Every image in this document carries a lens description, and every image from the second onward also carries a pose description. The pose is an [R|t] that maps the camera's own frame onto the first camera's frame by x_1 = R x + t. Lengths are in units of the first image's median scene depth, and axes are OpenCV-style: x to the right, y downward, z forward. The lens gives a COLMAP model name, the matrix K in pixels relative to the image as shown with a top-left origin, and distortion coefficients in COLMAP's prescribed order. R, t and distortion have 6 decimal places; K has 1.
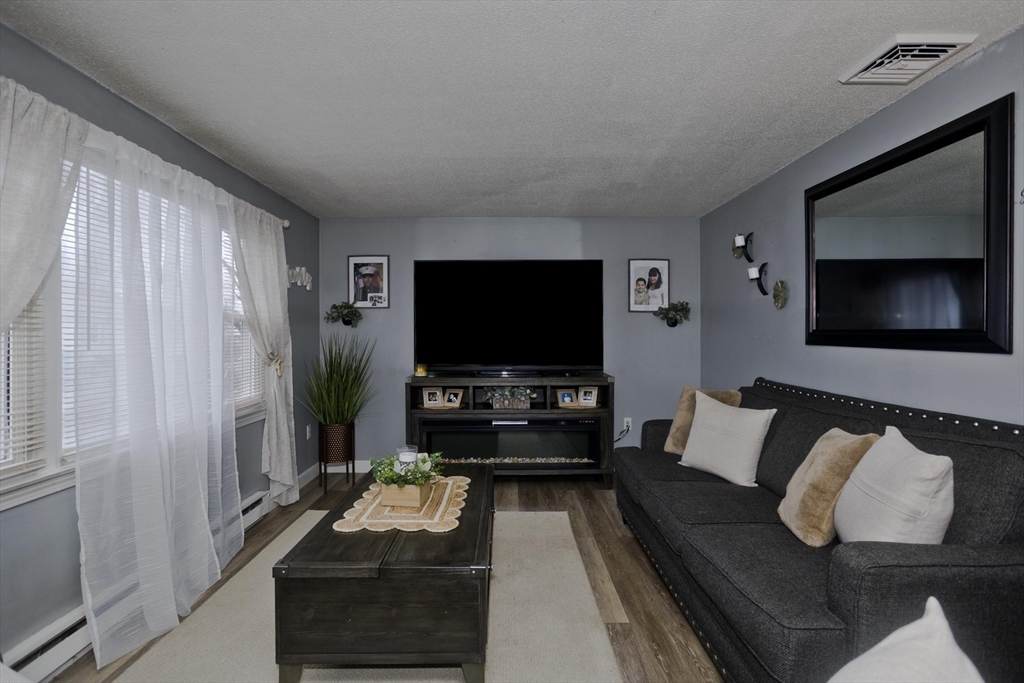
lens RADIAL K [[491.8, 0, 513.9], [0, 491.8, 336.2], [0, 0, 1]] dist [-0.055309, 0.041178]
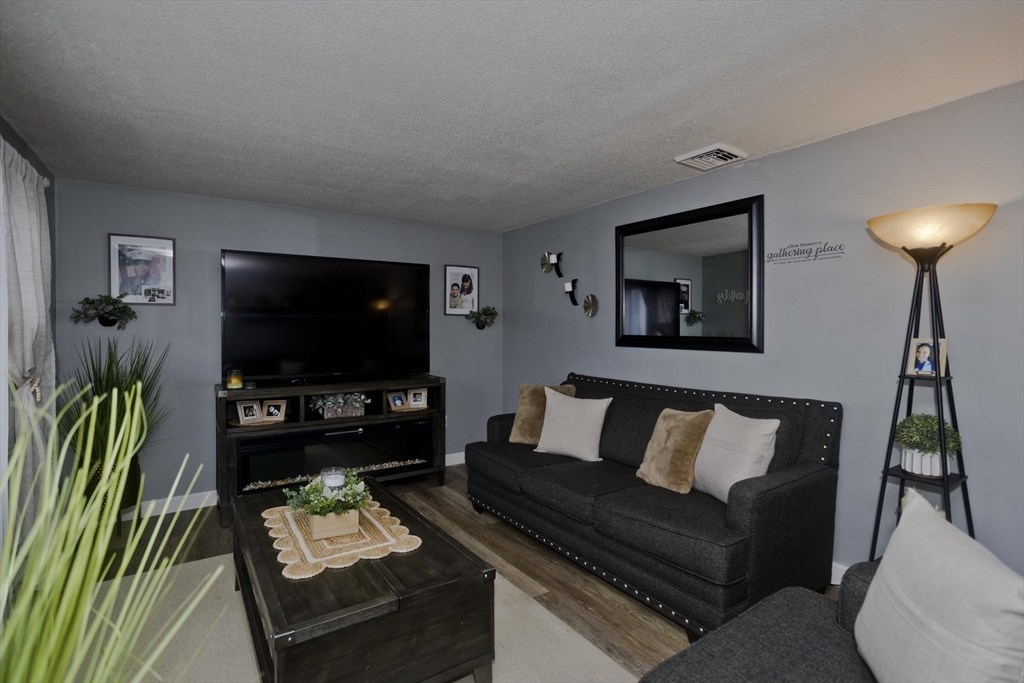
lens RADIAL K [[491.8, 0, 513.9], [0, 491.8, 336.2], [0, 0, 1]] dist [-0.055309, 0.041178]
pose [[0.834541, -0.004538, 0.550927, -0.254411], [-0.000263, 0.999963, 0.008635, -0.015268], [-0.550945, -0.007352, 0.834509, 0.044177]]
